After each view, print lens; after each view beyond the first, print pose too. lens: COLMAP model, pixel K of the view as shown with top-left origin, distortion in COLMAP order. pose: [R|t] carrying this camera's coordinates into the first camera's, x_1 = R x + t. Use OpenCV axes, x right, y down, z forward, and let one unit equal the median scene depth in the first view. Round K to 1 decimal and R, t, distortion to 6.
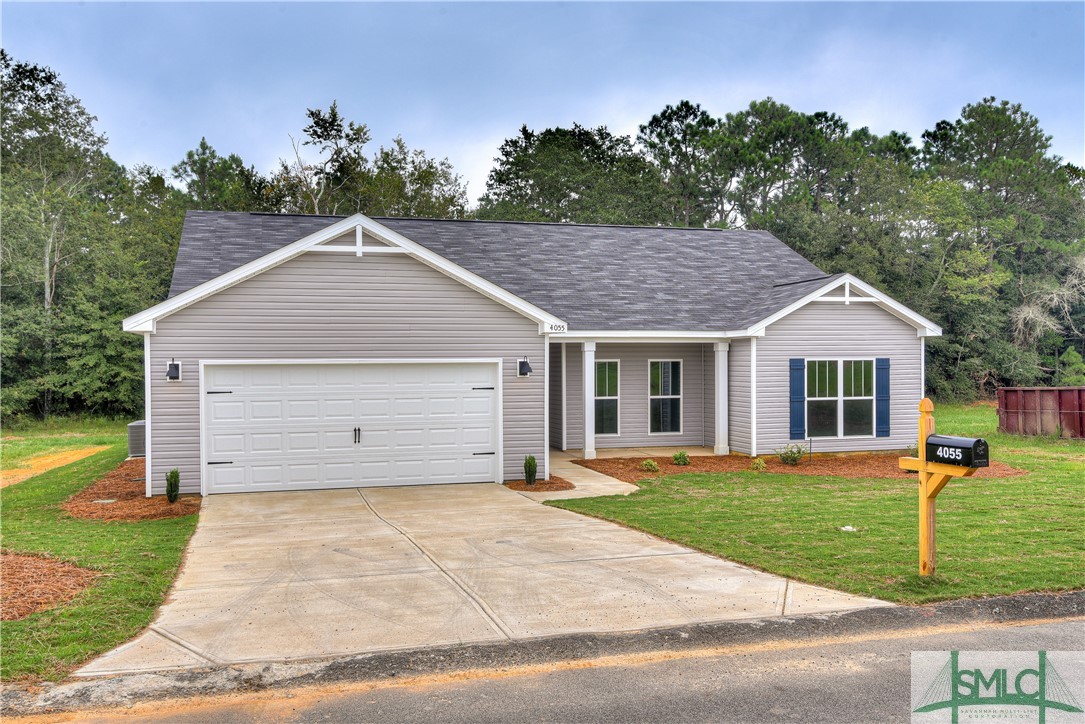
lens RADIAL K [[933.5, 0, 533.6], [0, 933.5, 363.4], [0, 0, 1]] dist [0.001984, 0.002395]
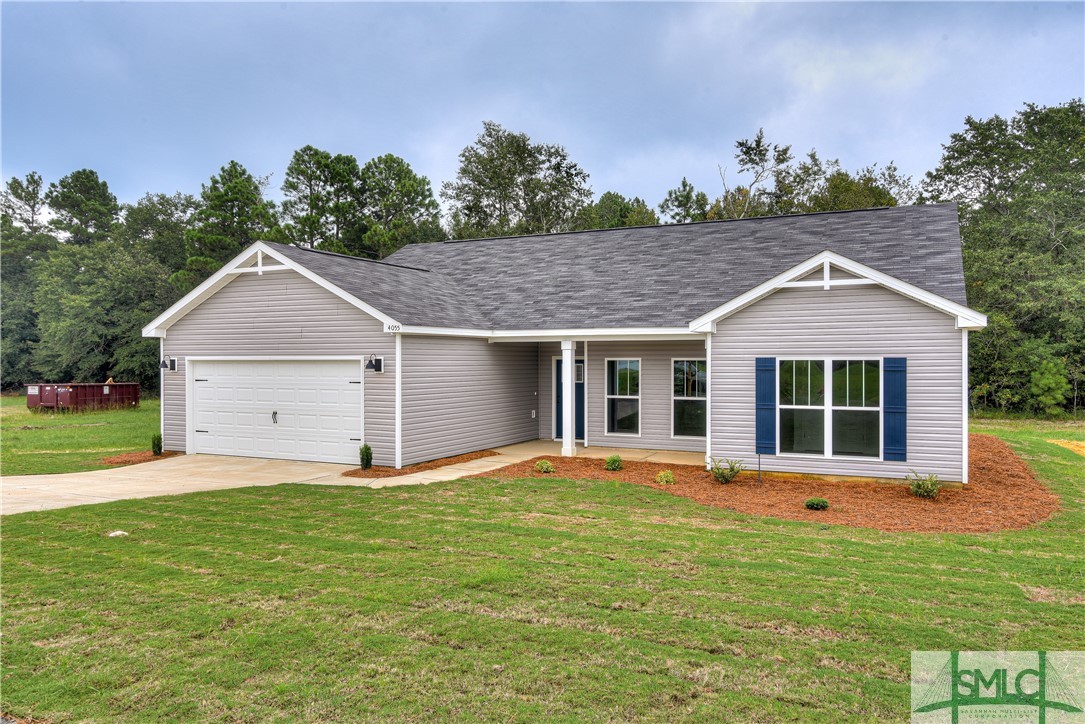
lens RADIAL K [[781.6, 0, 542.5], [0, 781.6, 362.0], [0, 0, 1]] dist [-0.008098, 0.001816]
pose [[0.749860, 0.007002, -0.661560, 0.578552], [-0.007086, 0.999972, 0.002552, -0.001595], [0.661559, 0.002774, 0.749888, 0.333452]]
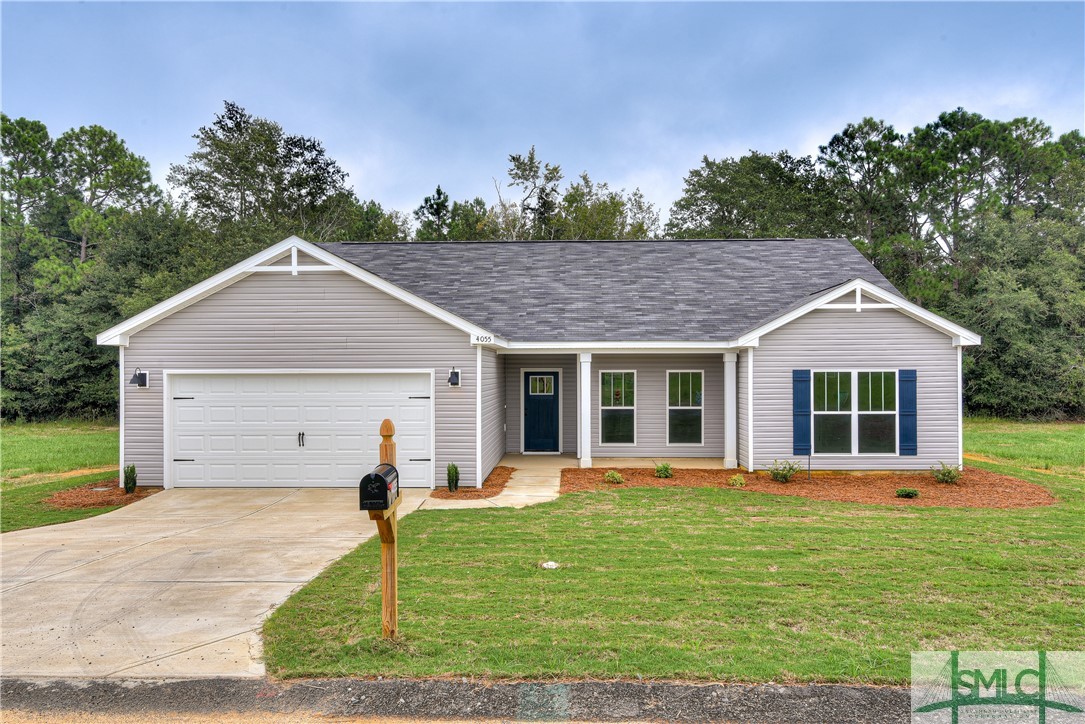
lens RADIAL K [[812.8, 0, 542.5], [0, 812.8, 362.0], [0, 0, 1]] dist [0.000555, 0.000803]
pose [[0.954121, -0.000461, -0.299422, 0.270585], [-0.003668, 0.999906, -0.013229, -0.001130], [0.299400, 0.013721, 0.954029, 0.131488]]
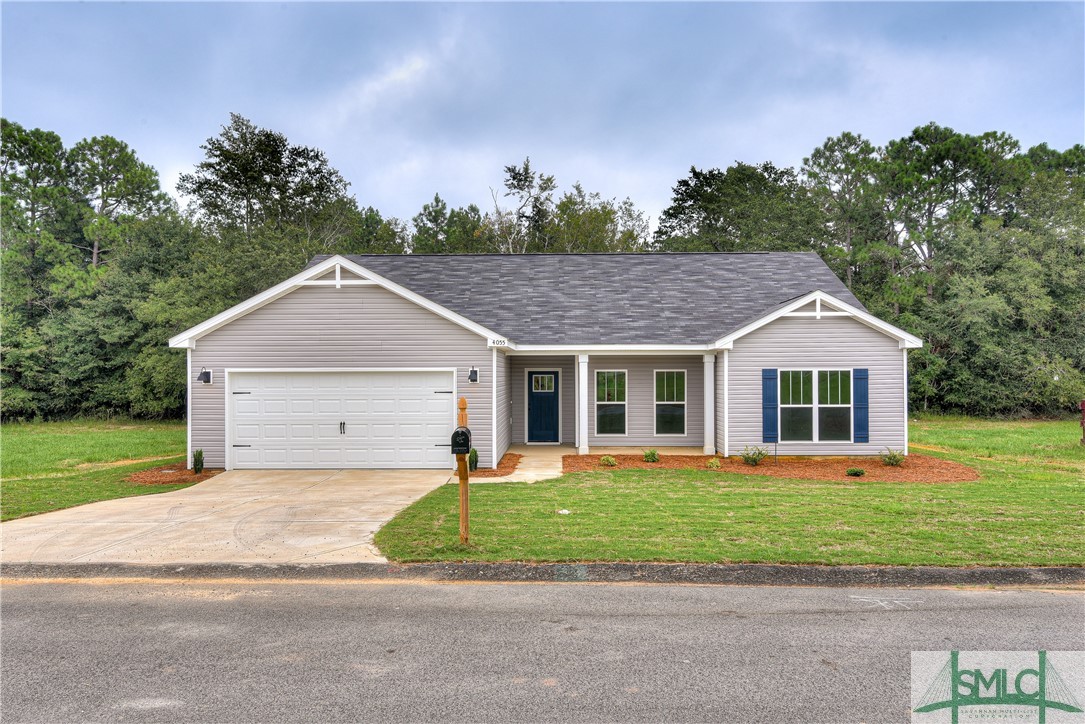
lens RADIAL K [[812.8, 0, 542.5], [0, 812.8, 362.0], [0, 0, 1]] dist [0.000555, 0.000803]
pose [[0.957611, -0.001374, -0.288063, 0.293156], [-0.003399, 0.999865, -0.016068, 0.002913], [0.288046, 0.016366, 0.957477, 0.007954]]
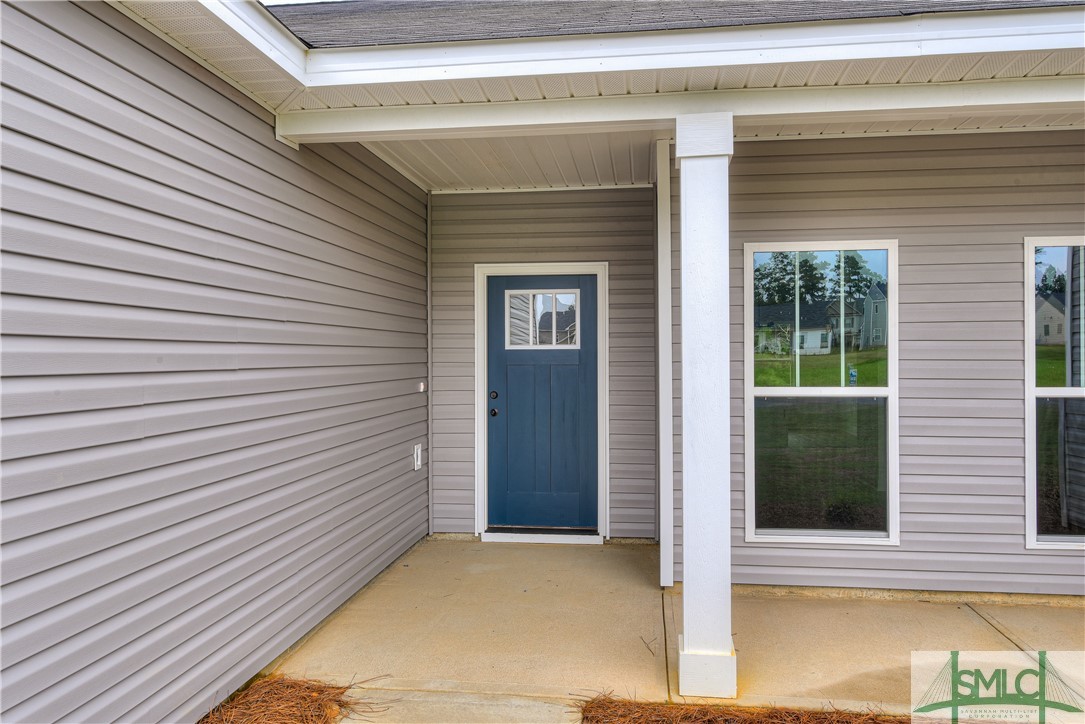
lens RADIAL K [[781.6, 0, 542.5], [0, 781.6, 362.0], [0, 0, 1]] dist [-0.008098, 0.001816]
pose [[0.920109, 0.003066, -0.391651, 0.089965], [-0.001554, 0.999990, 0.004177, 0.029015], [0.391660, -0.003235, 0.920104, 0.800787]]
